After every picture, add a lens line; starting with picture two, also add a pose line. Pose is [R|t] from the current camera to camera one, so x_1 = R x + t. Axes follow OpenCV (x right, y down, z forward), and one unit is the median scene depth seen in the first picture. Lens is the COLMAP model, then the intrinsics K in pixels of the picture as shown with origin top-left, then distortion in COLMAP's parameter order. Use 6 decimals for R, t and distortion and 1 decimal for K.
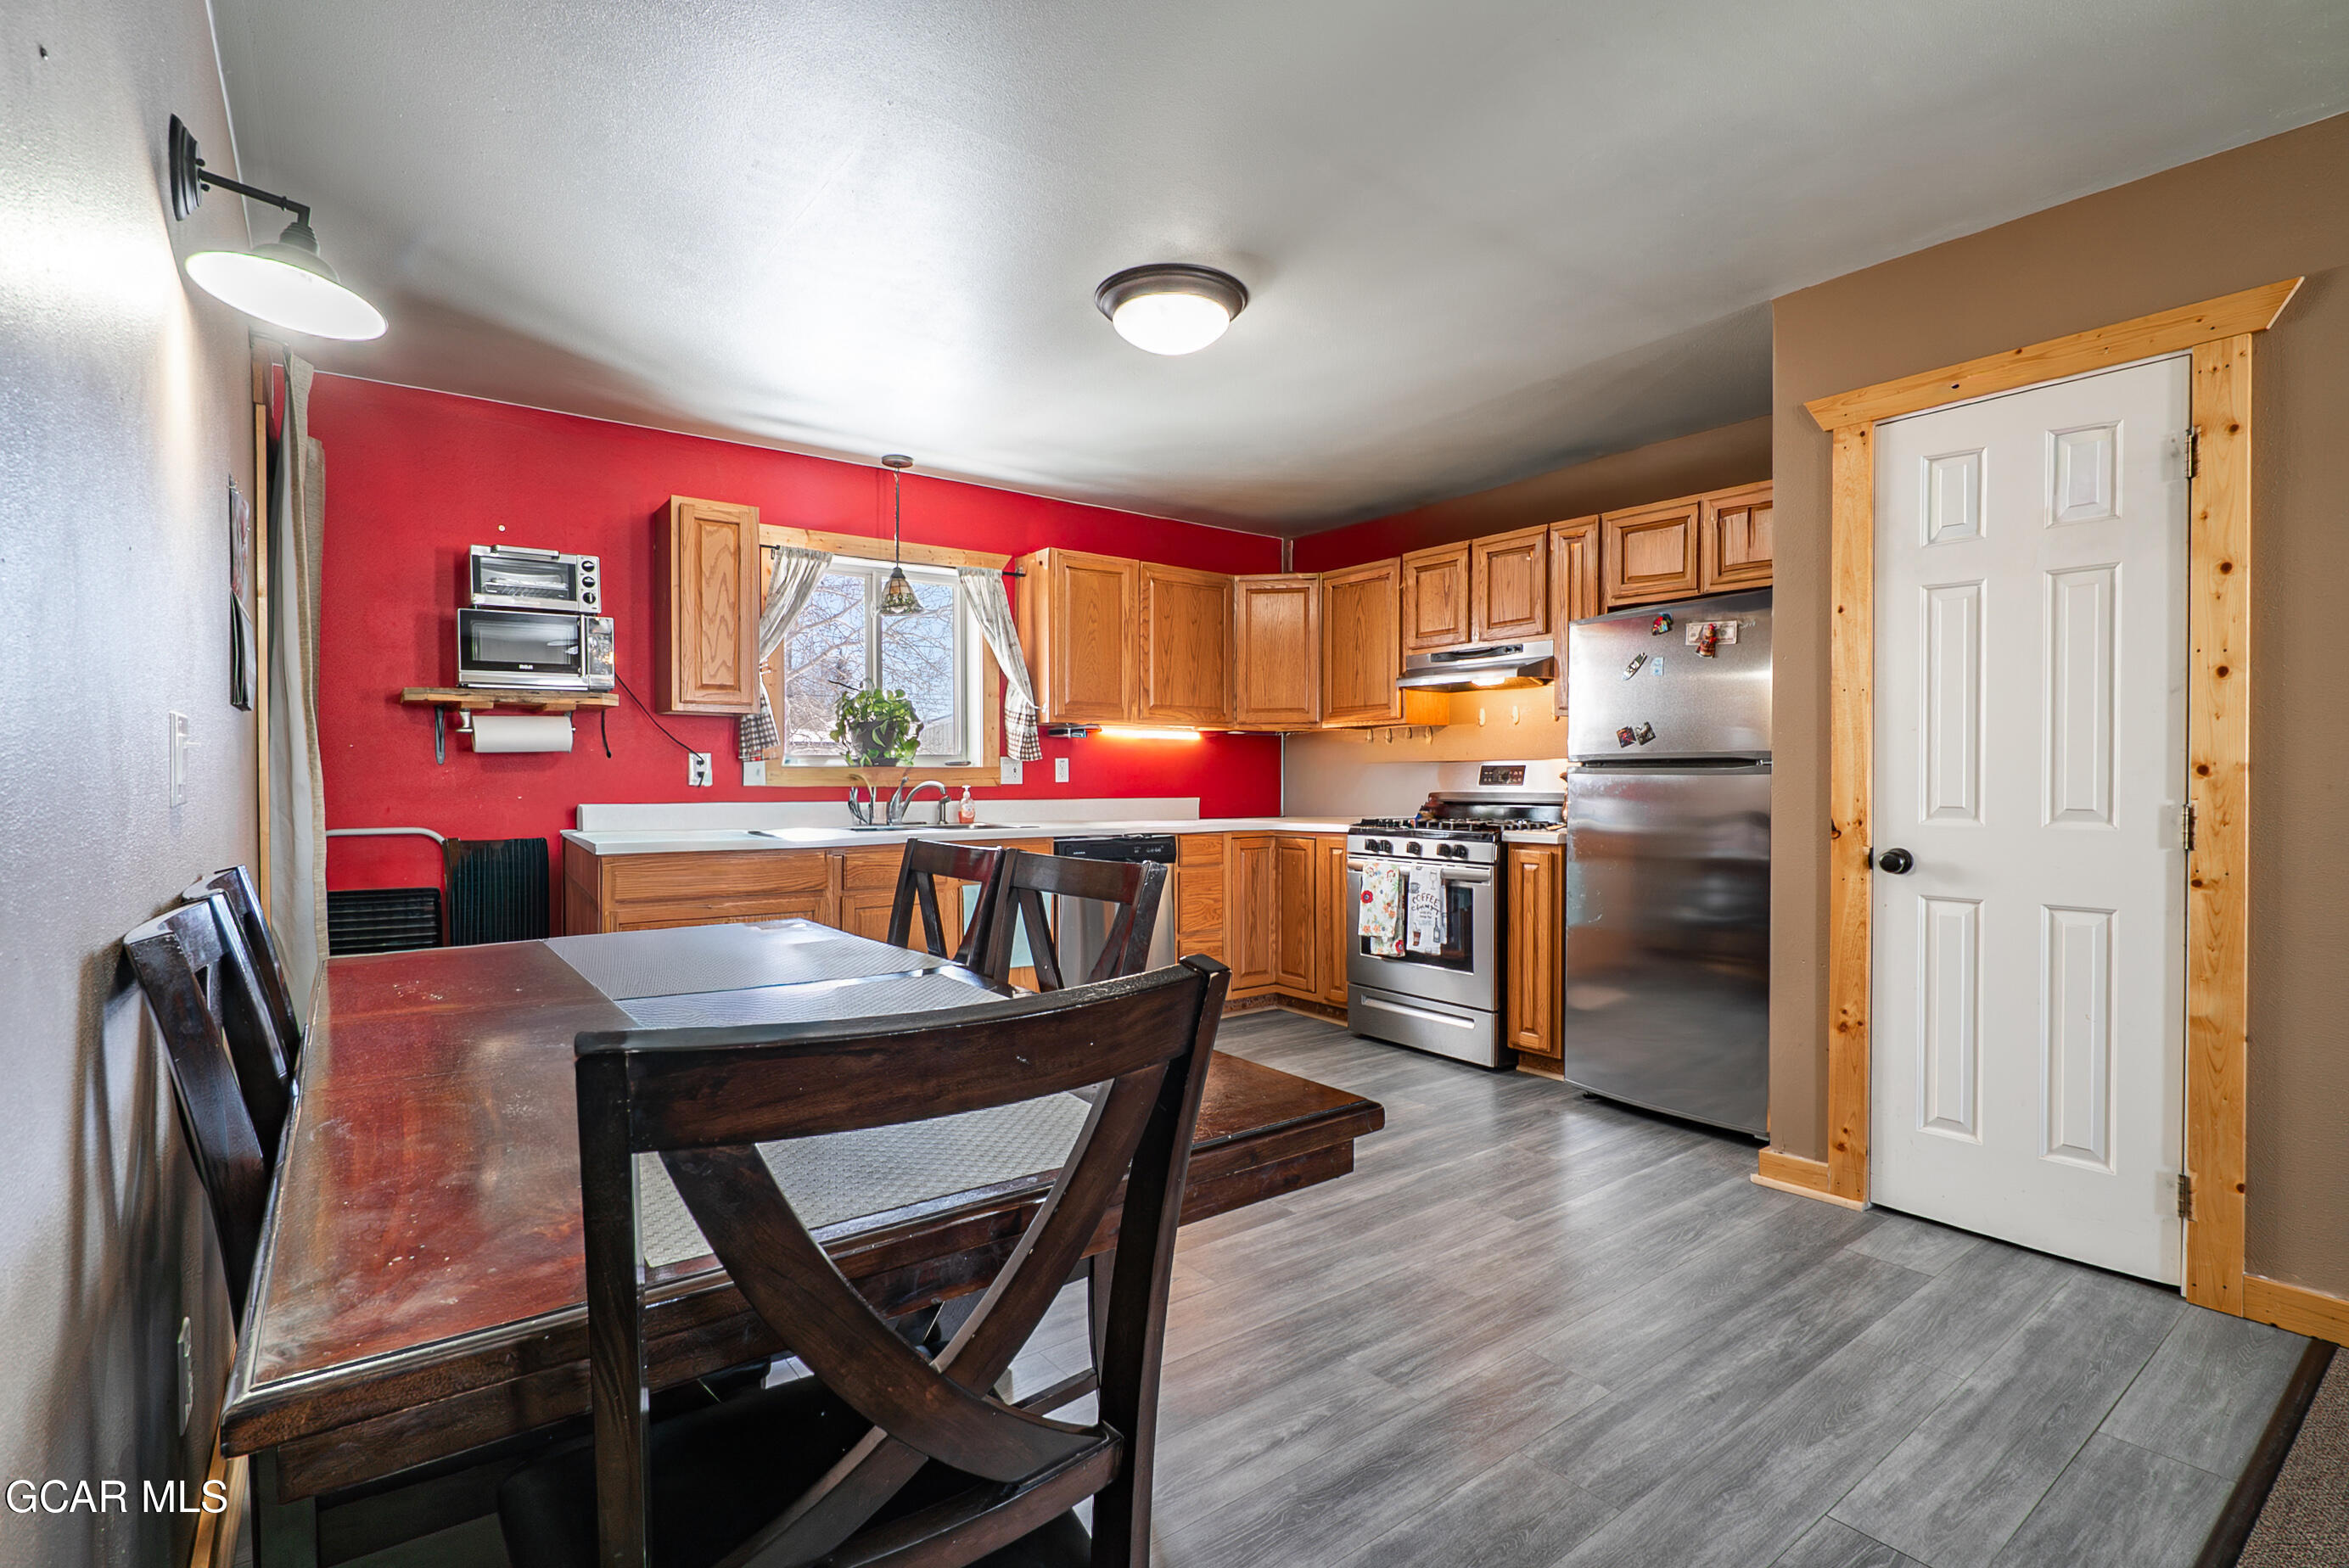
lens RADIAL K [[1093.7, 0, 1173.7], [0, 1093.7, 787.5], [0, 0, 1]] dist [-0.009805, 0.000587]
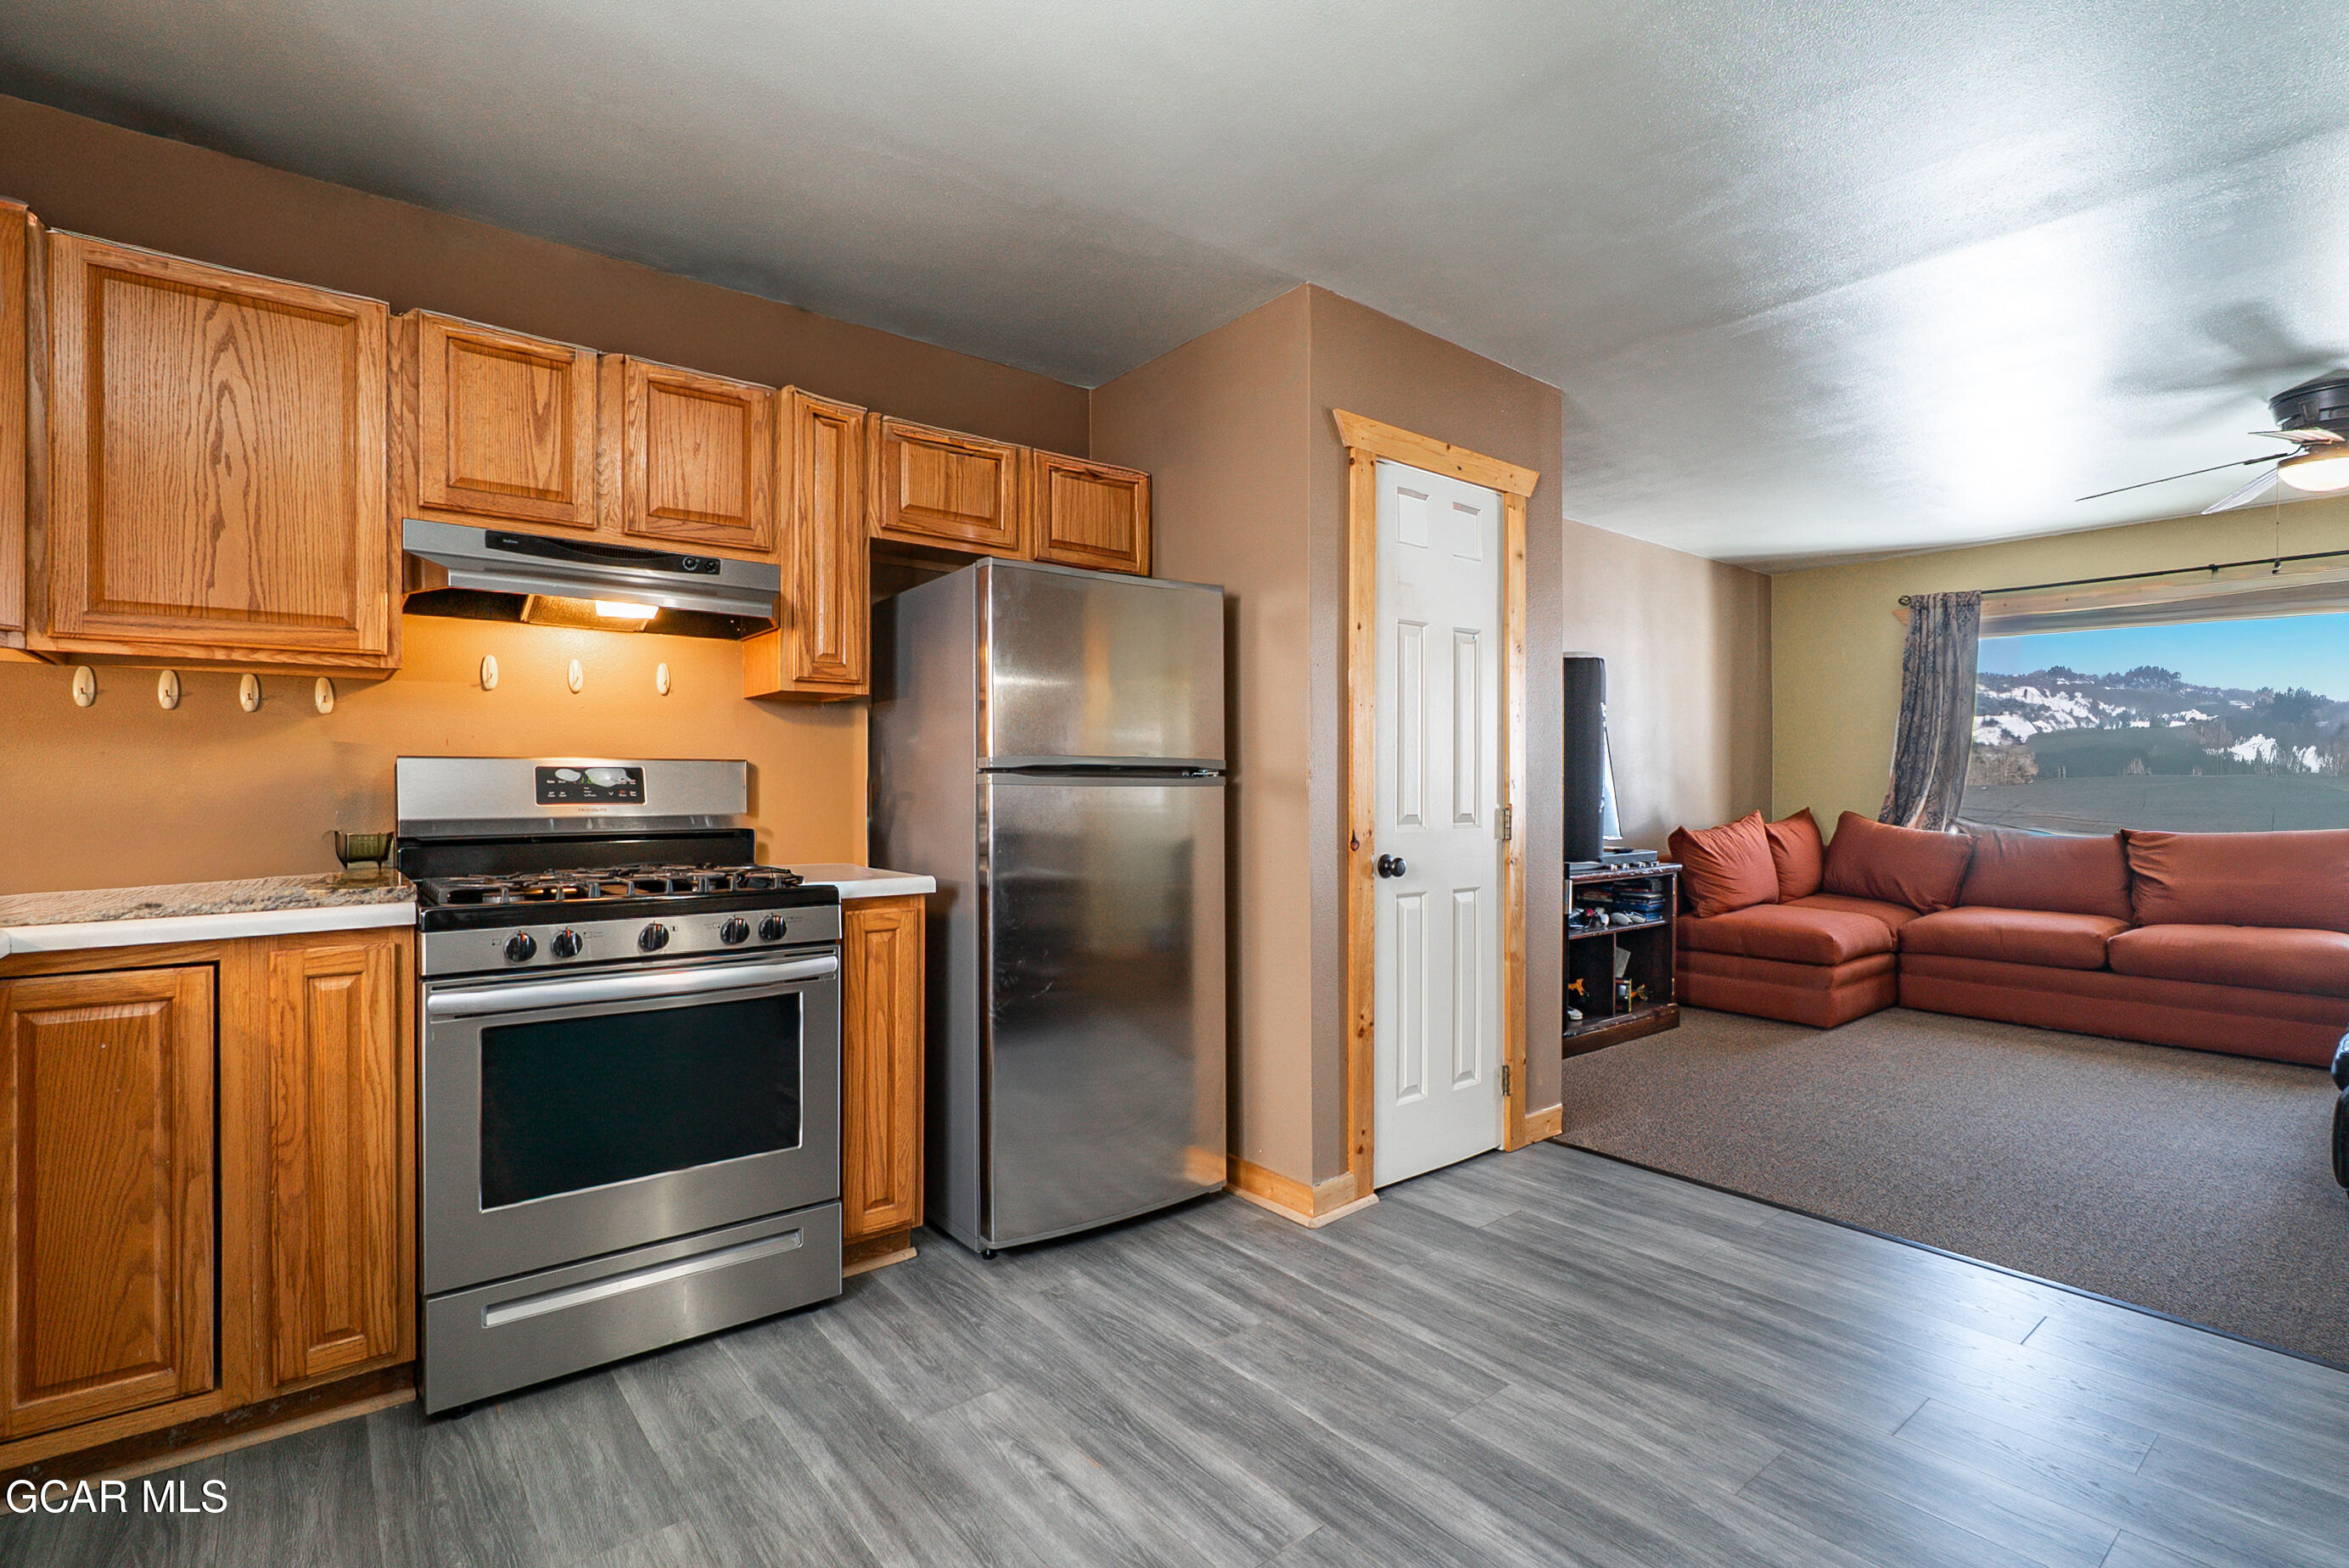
lens RADIAL K [[1093.7, 0, 1167.9], [0, 1093.7, 786.4], [0, 0, 1]] dist [-0.009805, 0.000587]
pose [[-0.025078, -0.001107, 0.999685, -0.278355], [0.008848, 0.999960, 0.001329, -0.010221], [-0.999646, 0.008878, -0.025067, 0.818609]]
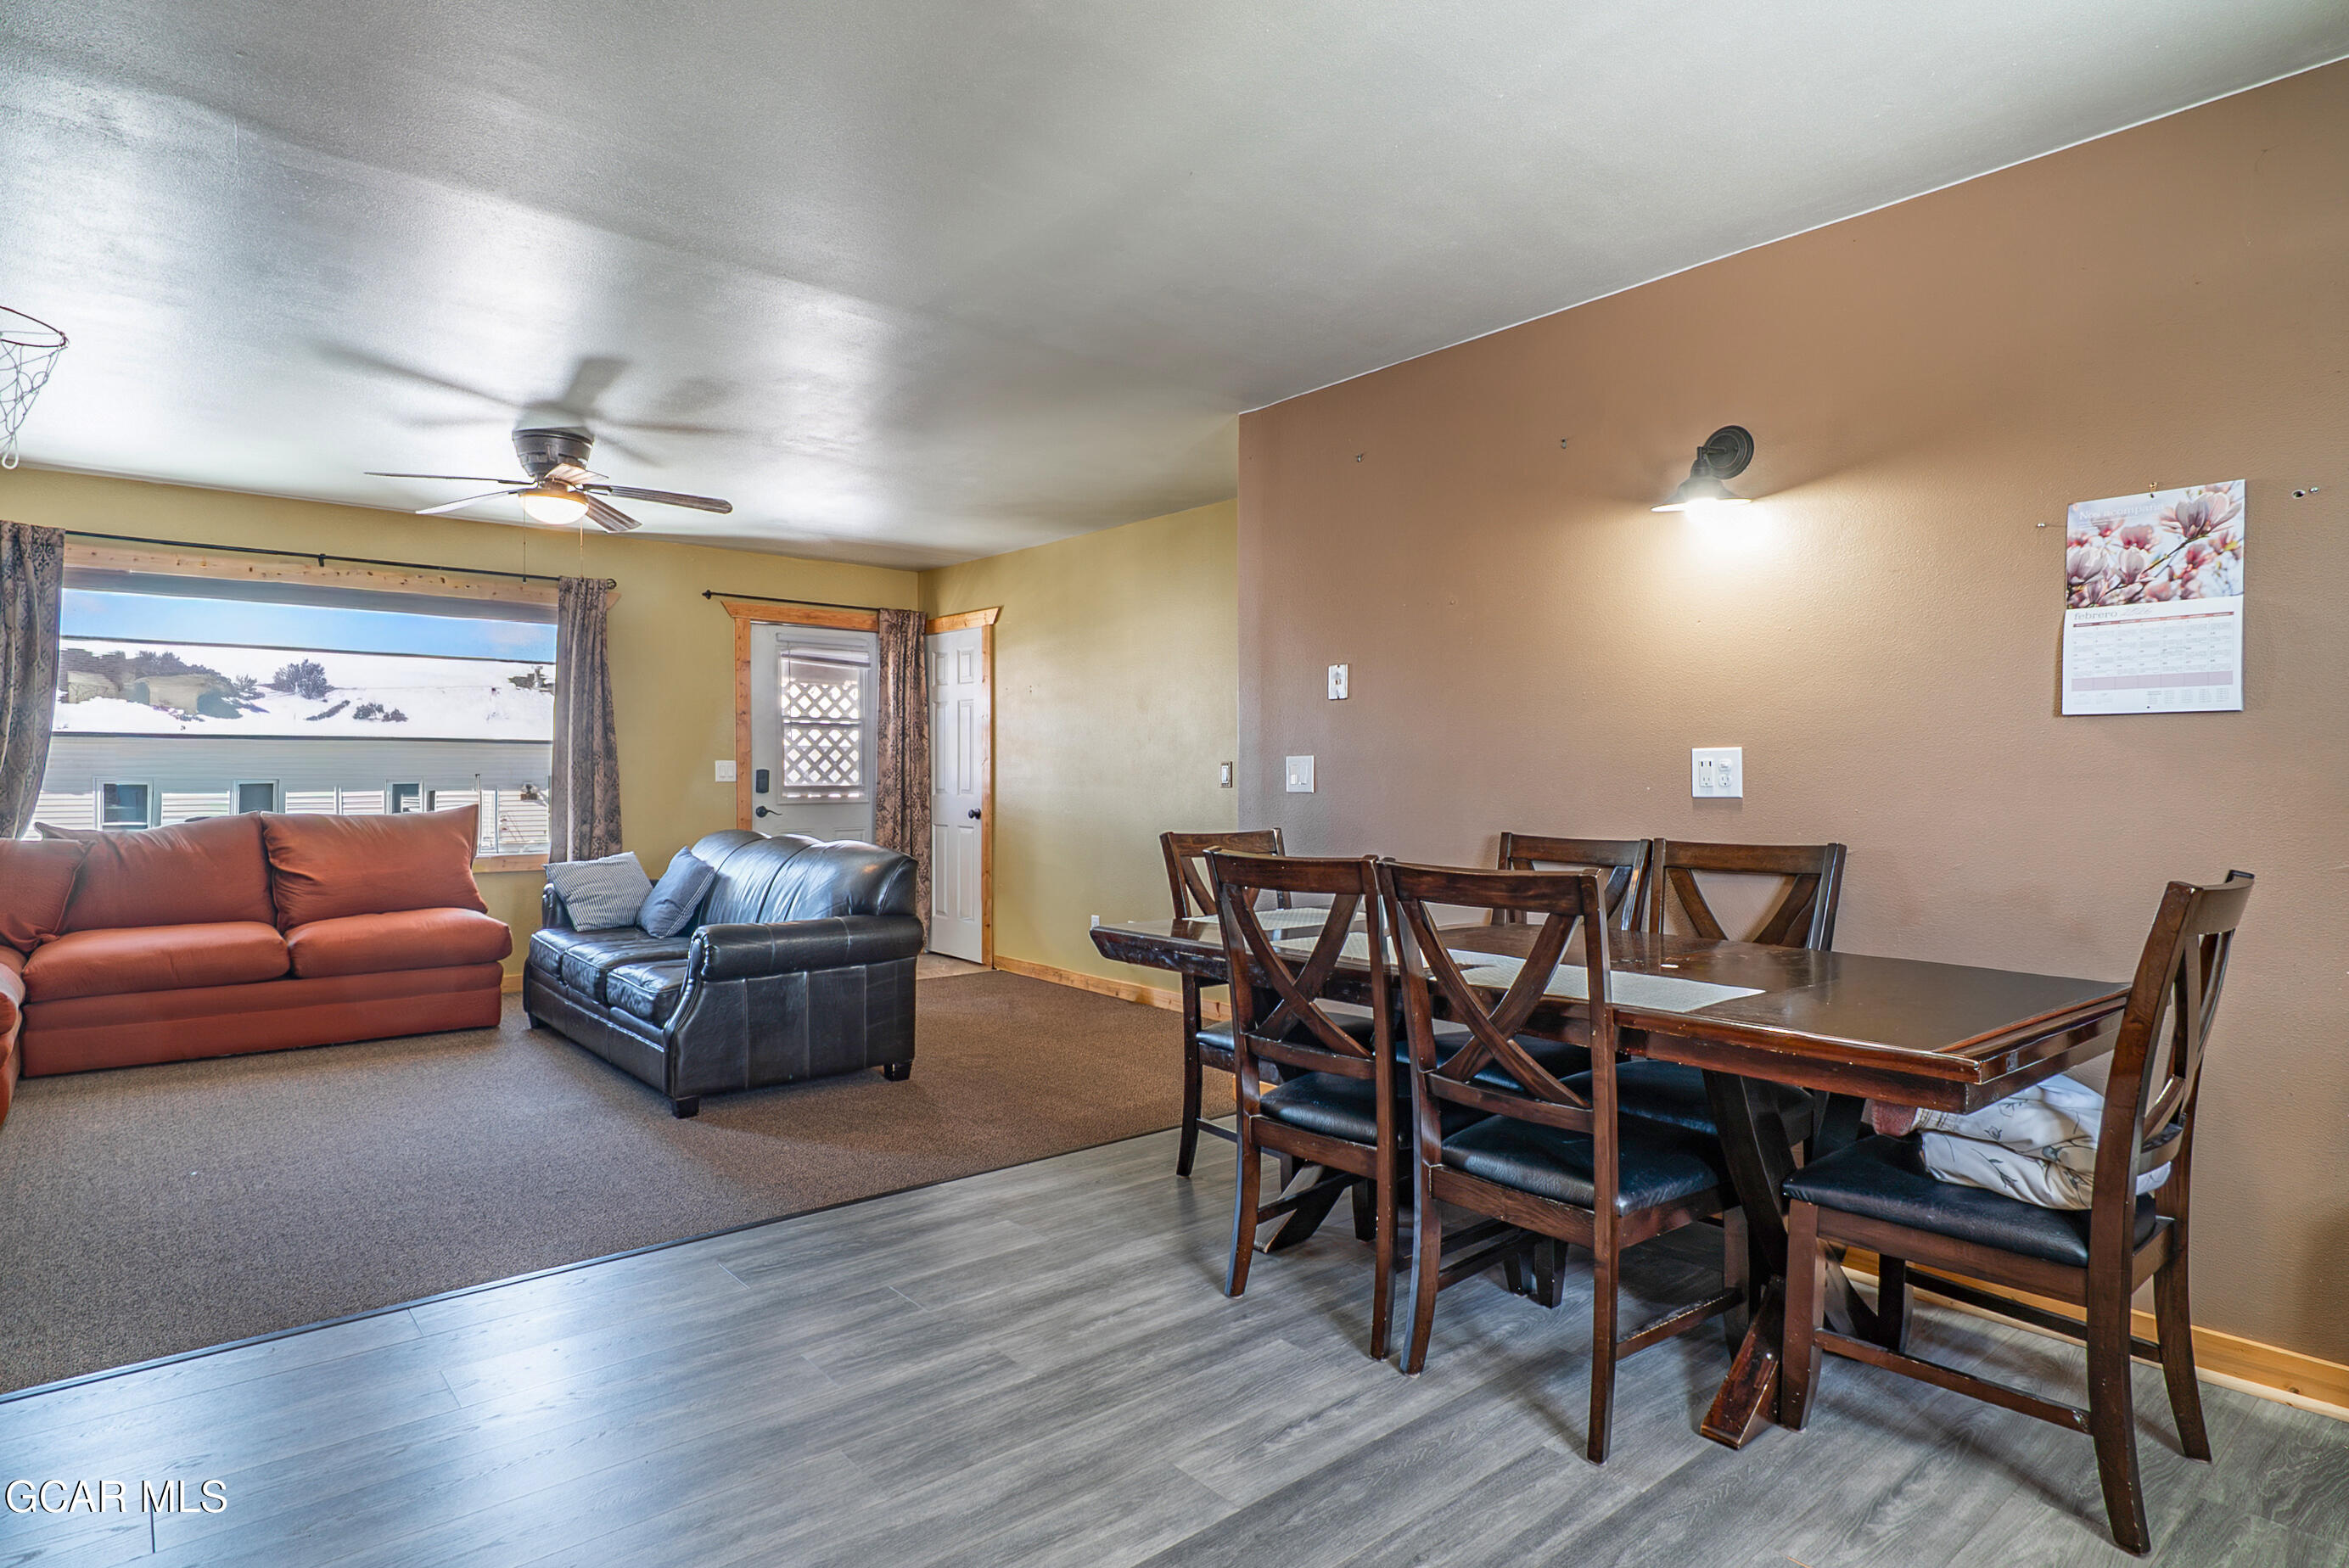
lens RADIAL K [[1251.1, 0, 1176.1], [0, 1251.1, 790.4], [0, 0, 1]] dist [-0.005548, -0.001706]
pose [[-0.998360, 0.002174, -0.057210, 0.048137], [0.000952, 0.999771, 0.021383, -0.013553], [0.057244, 0.021294, -0.998133, 1.062246]]
